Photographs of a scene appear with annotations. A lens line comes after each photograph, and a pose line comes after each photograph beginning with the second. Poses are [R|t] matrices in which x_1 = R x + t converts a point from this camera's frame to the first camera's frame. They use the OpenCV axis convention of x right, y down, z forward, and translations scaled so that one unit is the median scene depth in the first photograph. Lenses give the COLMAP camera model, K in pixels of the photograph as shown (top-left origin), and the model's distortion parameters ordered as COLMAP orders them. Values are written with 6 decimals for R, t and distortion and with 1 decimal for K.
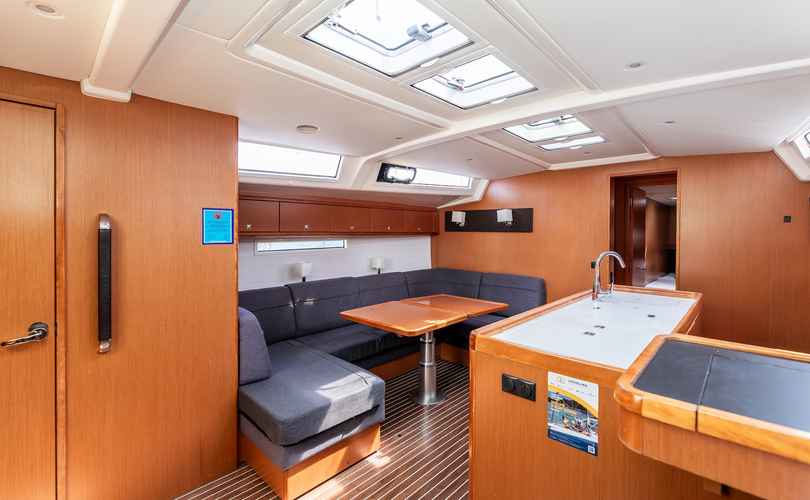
lens RADIAL K [[355.4, 0, 427.8], [0, 355.4, 233.0], [0, 0, 1]] dist [-0.000644, -0.000016]
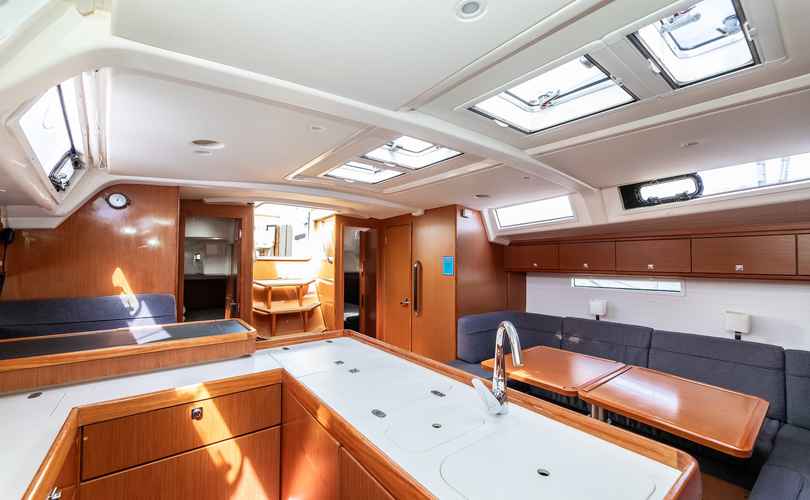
lens RADIAL K [[325.1, 0, 405.0], [0, 325.1, 250.0], [0, 0, 1]] dist [-0.000253, 0.000019]
pose [[-0.180283, -0.038201, -0.982873, 0.706444], [-0.010608, 0.999263, -0.036892, -0.021998], [0.983558, 0.003776, -0.180556, 0.682020]]
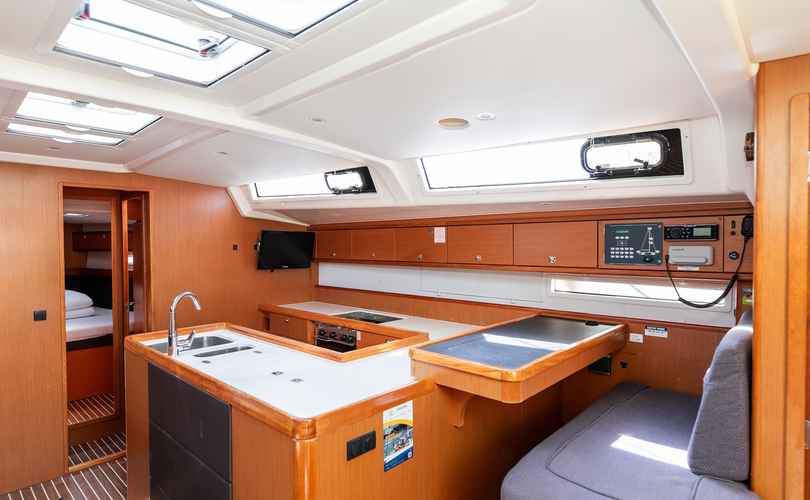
lens RADIAL K [[440.9, 0, 405.0], [0, 440.9, 250.0], [0, 0, 1]] dist [-0.000748, 0.000075]
pose [[0.020811, -0.021631, 0.999549, -0.351680], [0.009148, 0.999728, 0.021444, -0.045459], [-0.999742, 0.008697, 0.021003, 0.324016]]
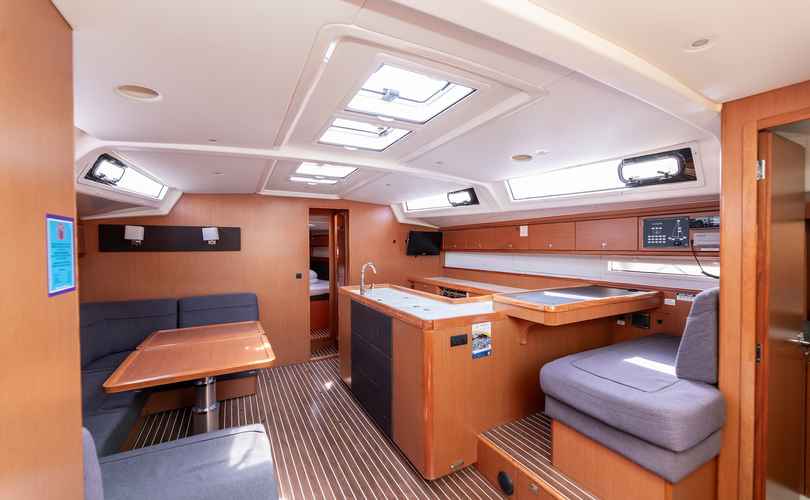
lens RADIAL K [[325.1, 0, 405.0], [0, 325.1, 250.0], [0, 0, 1]] dist [-0.000253, 0.000019]
pose [[0.347773, -0.019266, 0.937381, -0.510286], [0.012156, 0.999797, 0.016039, -0.016460], [-0.937500, 0.005817, 0.347937, 0.261292]]
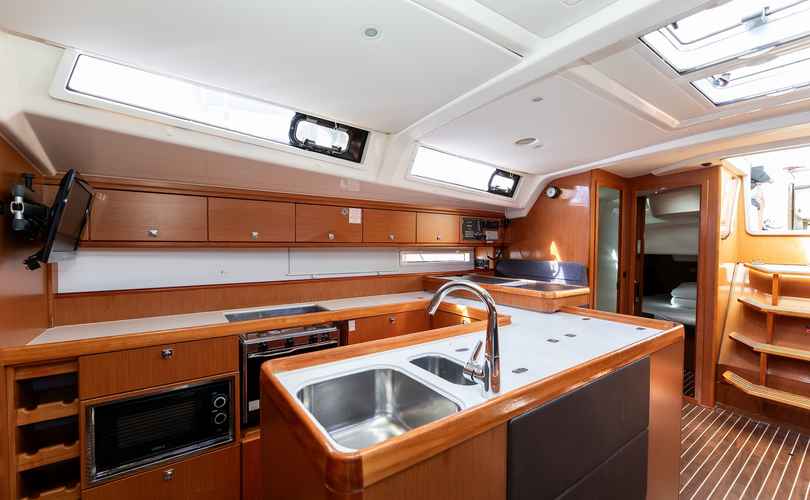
lens RADIAL K [[338.9, 0, 405.0], [0, 338.9, 250.0], [0, 0, 1]] dist [0.000943, 0.000054]
pose [[-0.975376, -0.017414, 0.219862, 0.346939], [-0.011746, 0.999565, 0.027064, 0.000149], [-0.220237, 0.023815, -0.975156, 1.014157]]
